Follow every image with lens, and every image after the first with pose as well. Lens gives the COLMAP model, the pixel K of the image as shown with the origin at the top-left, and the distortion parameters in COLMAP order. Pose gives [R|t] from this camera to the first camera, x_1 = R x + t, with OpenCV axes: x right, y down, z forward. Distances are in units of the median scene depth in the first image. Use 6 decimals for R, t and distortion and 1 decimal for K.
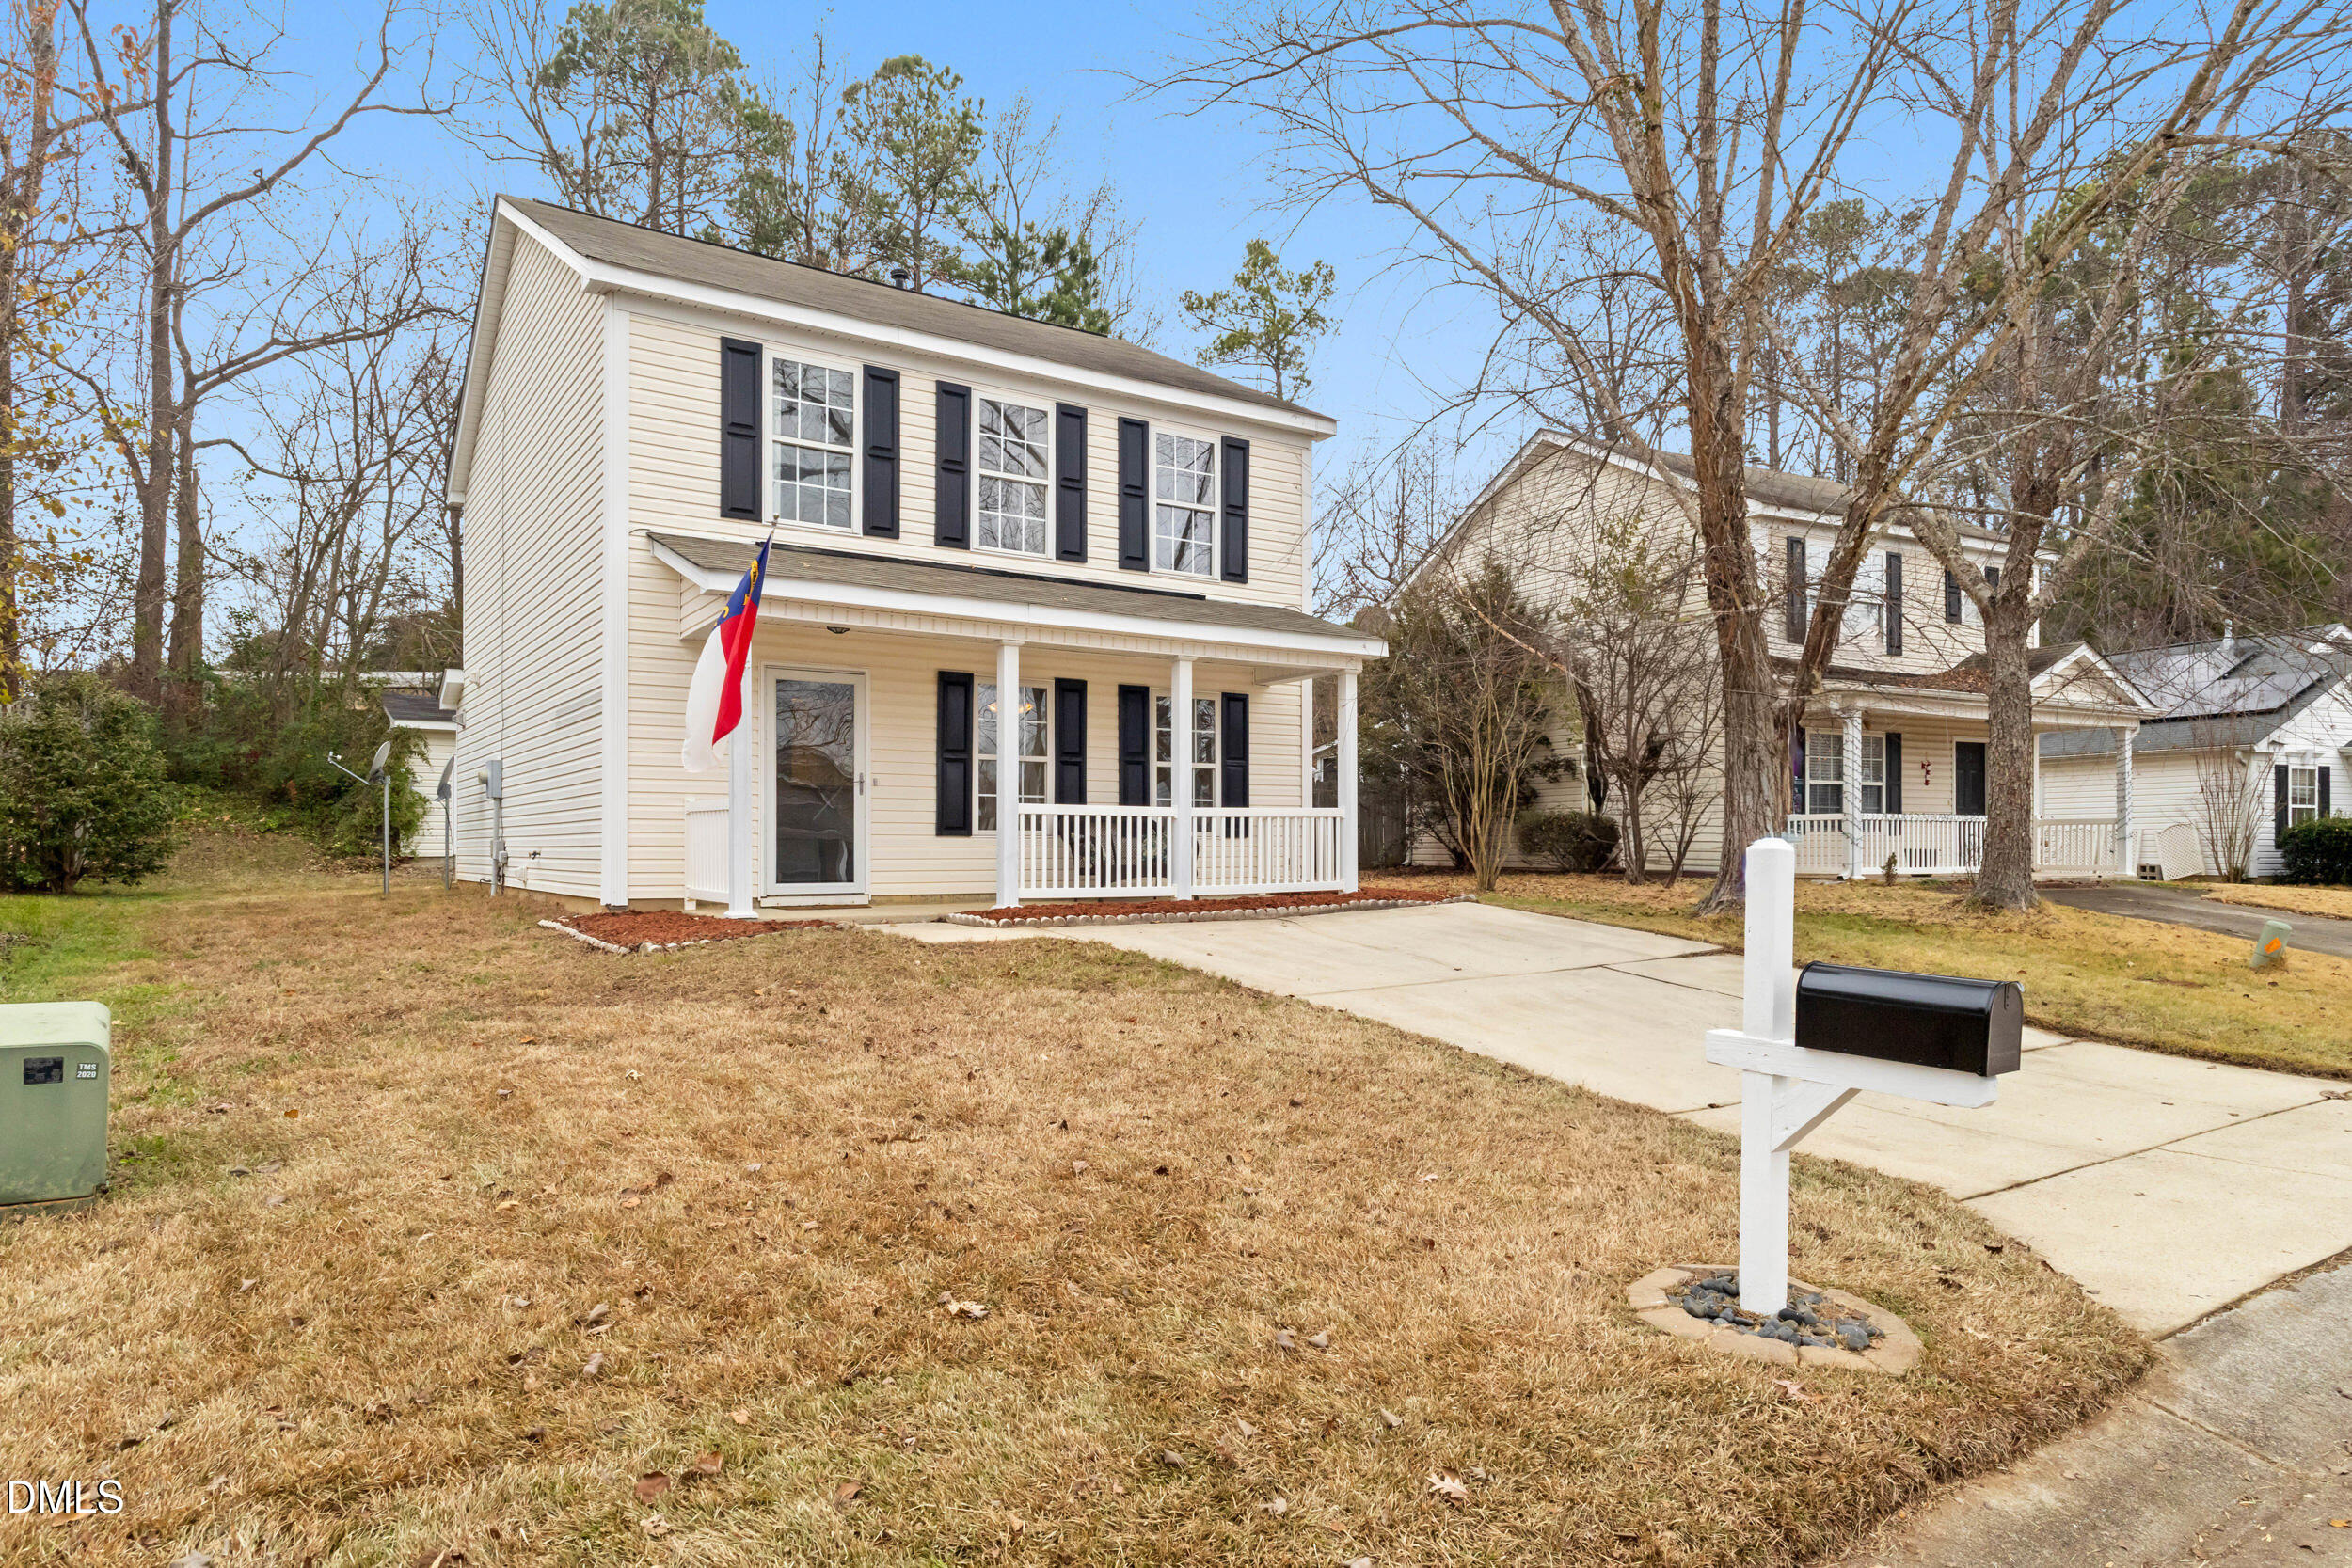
lens RADIAL K [[1396.4, 0, 1187.2], [0, 1396.4, 867.3], [0, 0, 1]] dist [-0.005979, -0.002072]
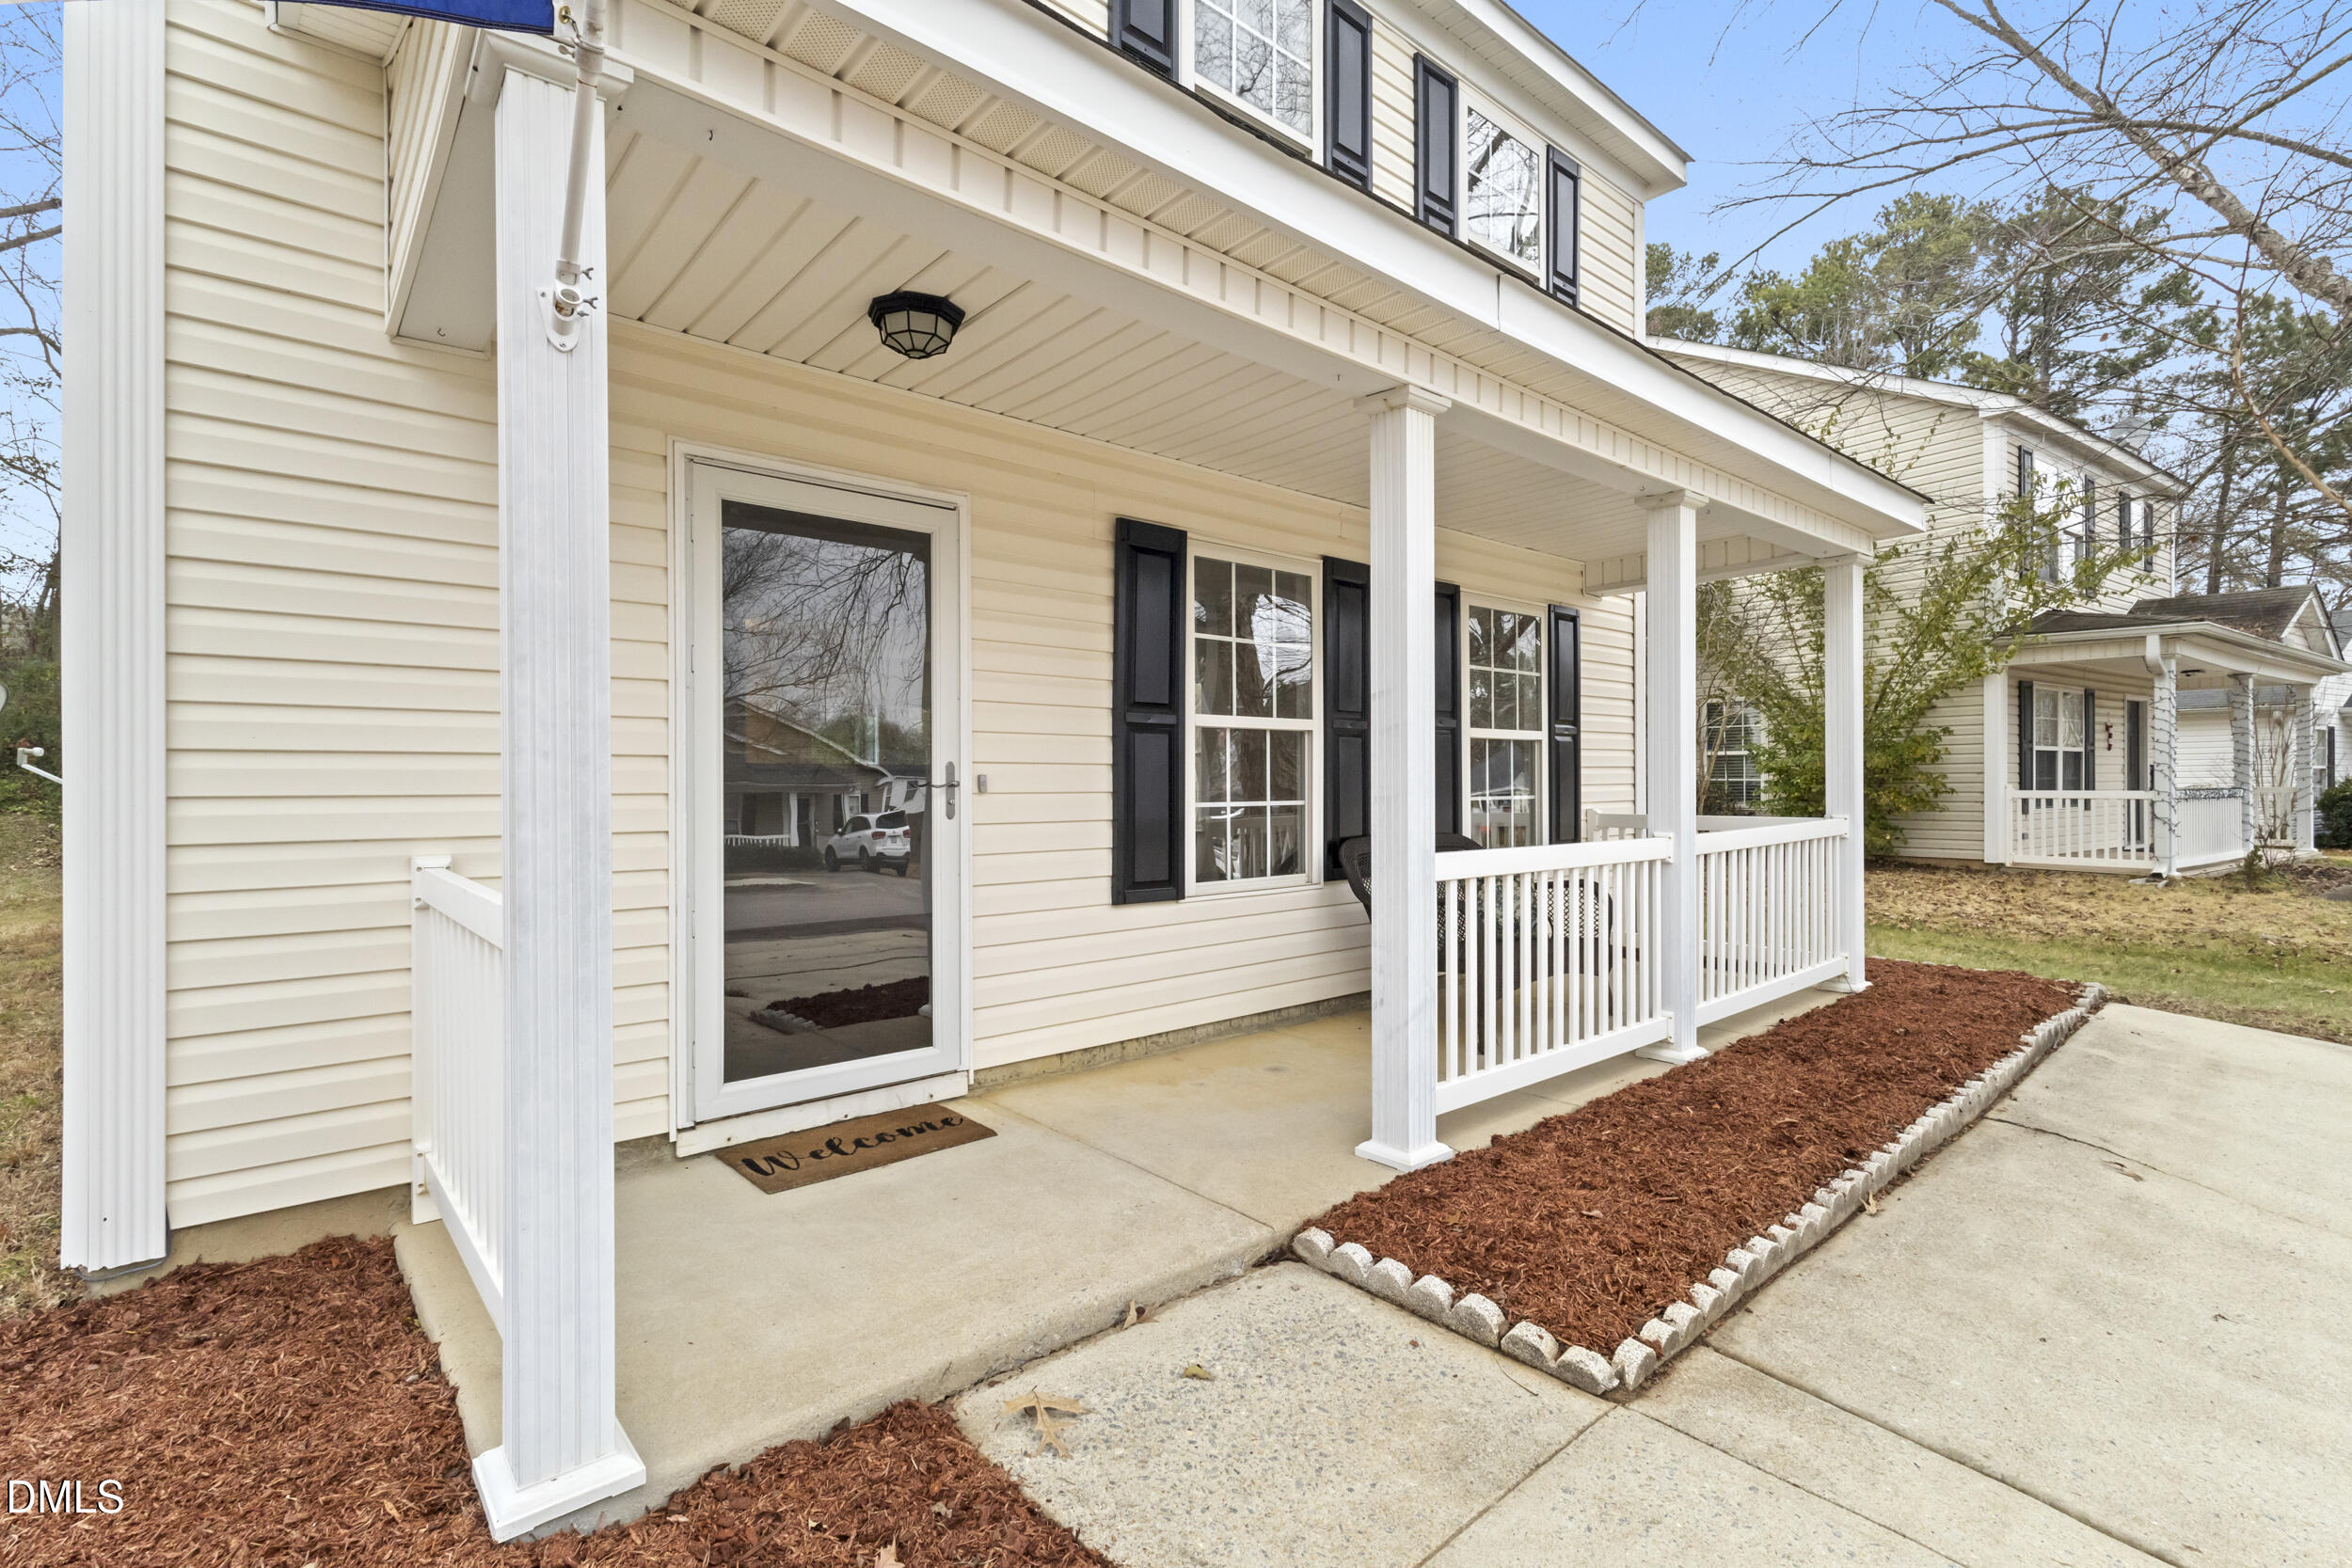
lens RADIAL K [[1080.3, 0, 1175.9], [0, 1080.3, 788.6], [0, 0, 1]] dist [0.005469, 0.000209]
pose [[0.993286, -0.002184, 0.115663, -0.169222], [0.002868, 0.999979, -0.005752, -0.047783], [-0.115648, 0.006045, 0.993272, 0.570547]]
